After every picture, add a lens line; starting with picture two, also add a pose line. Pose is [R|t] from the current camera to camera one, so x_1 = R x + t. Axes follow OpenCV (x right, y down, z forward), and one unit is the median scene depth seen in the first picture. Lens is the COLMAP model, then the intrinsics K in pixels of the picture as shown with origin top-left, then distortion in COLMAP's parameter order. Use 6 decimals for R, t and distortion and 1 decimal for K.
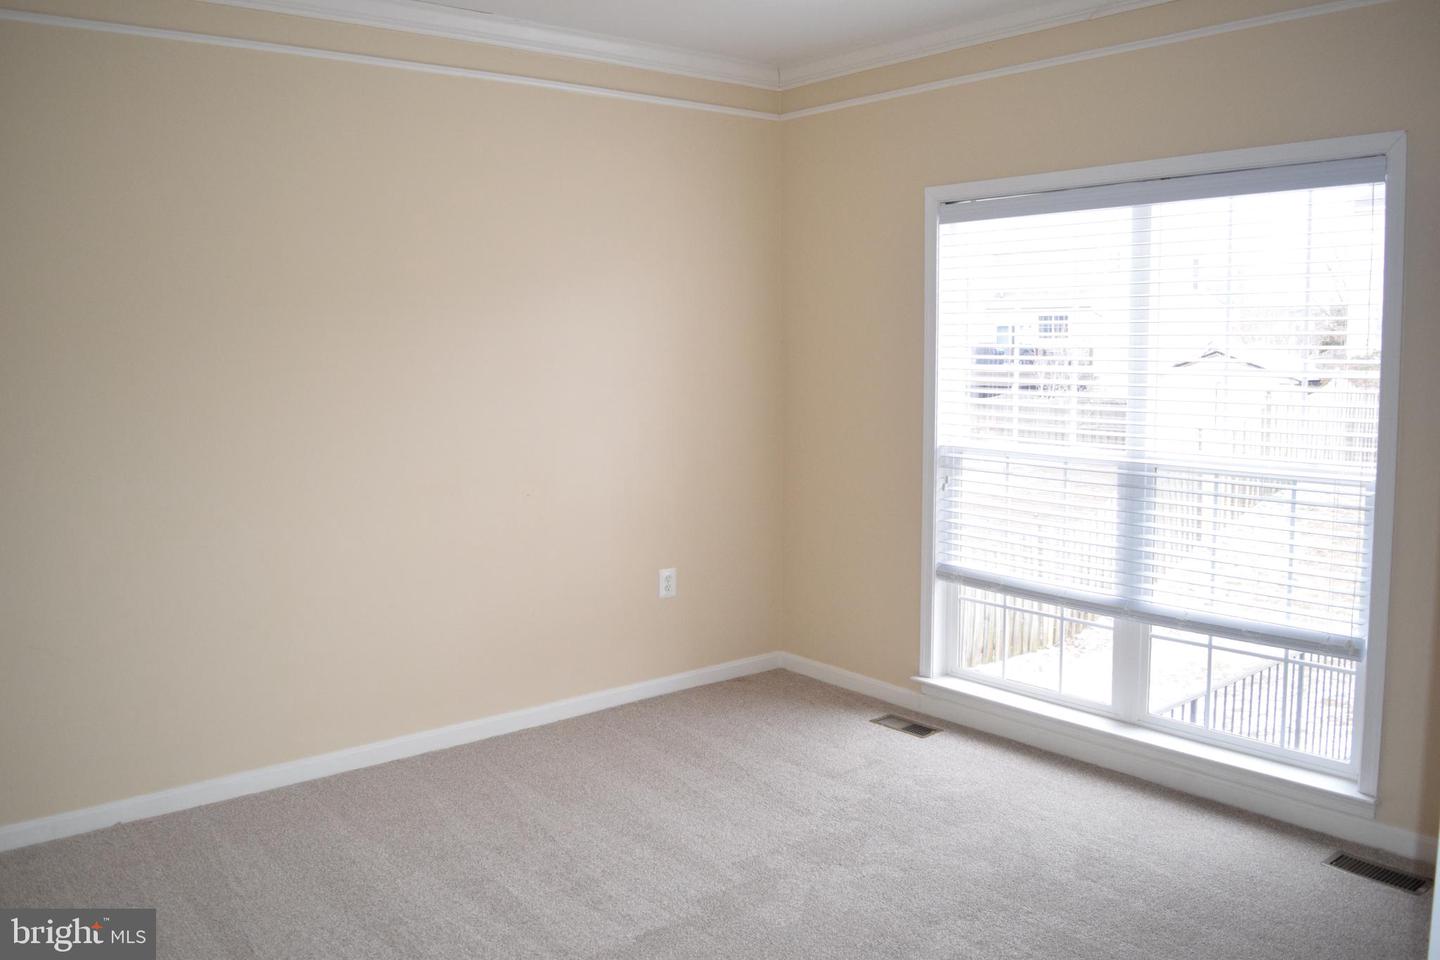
lens RADIAL K [[1218.0, 0, 659.0], [0, 1218.0, 476.8], [0, 0, 1]] dist [-0.049791, 0.000722]
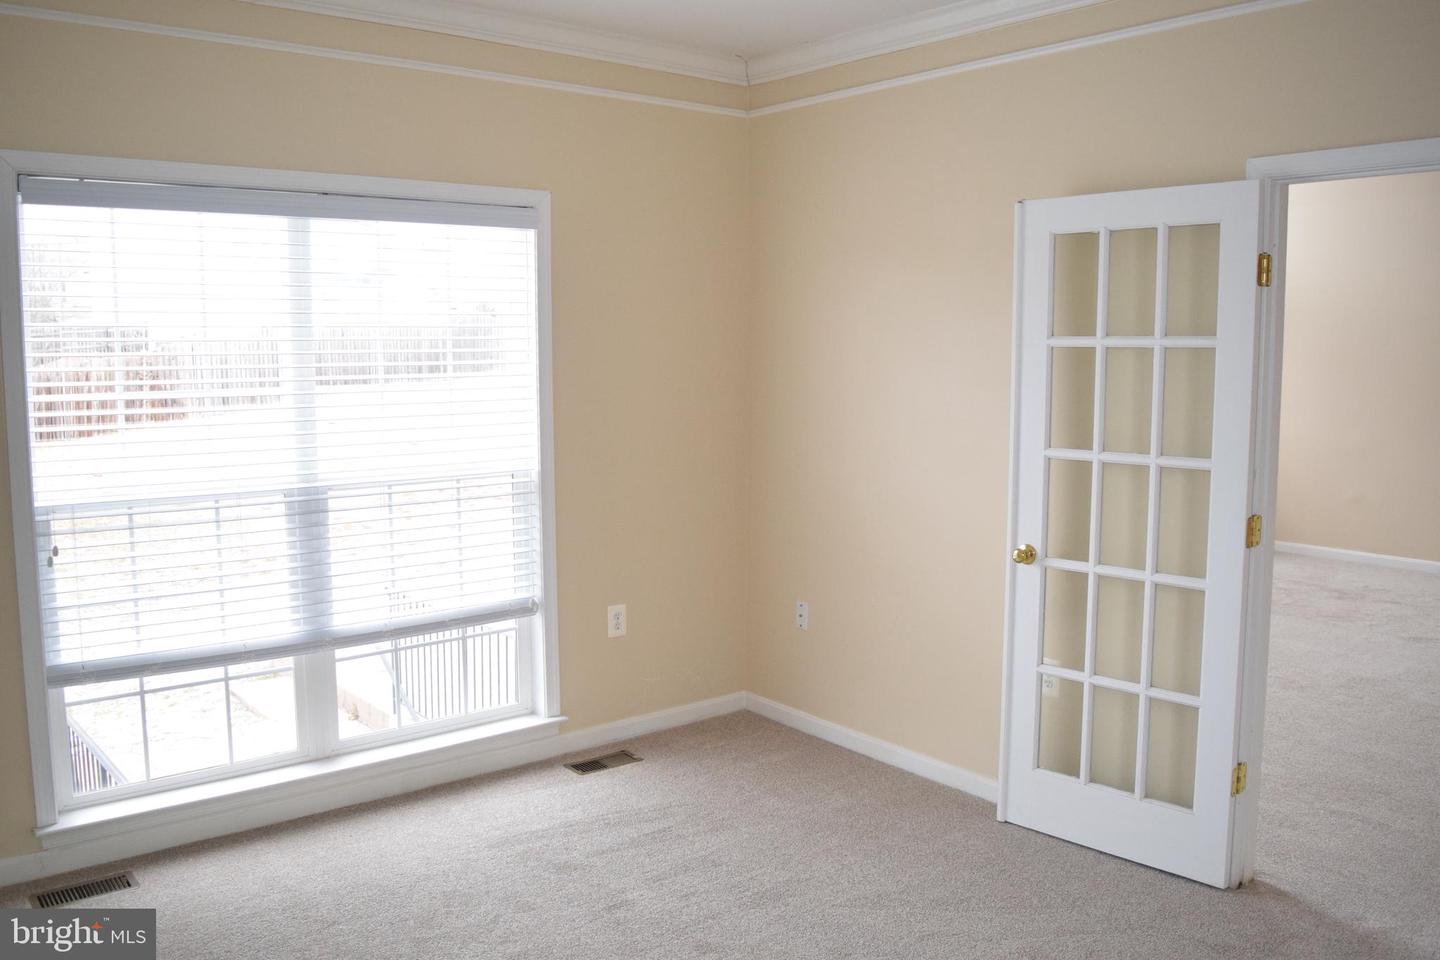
lens RADIAL K [[1218.0, 0, 659.0], [0, 1218.0, 476.8], [0, 0, 1]] dist [-0.049791, 0.000722]
pose [[0.011479, -0.096961, 0.995222, -0.557955], [0.121452, 0.988054, 0.094862, -0.077542], [-0.992531, 0.119783, 0.023118, 0.707899]]
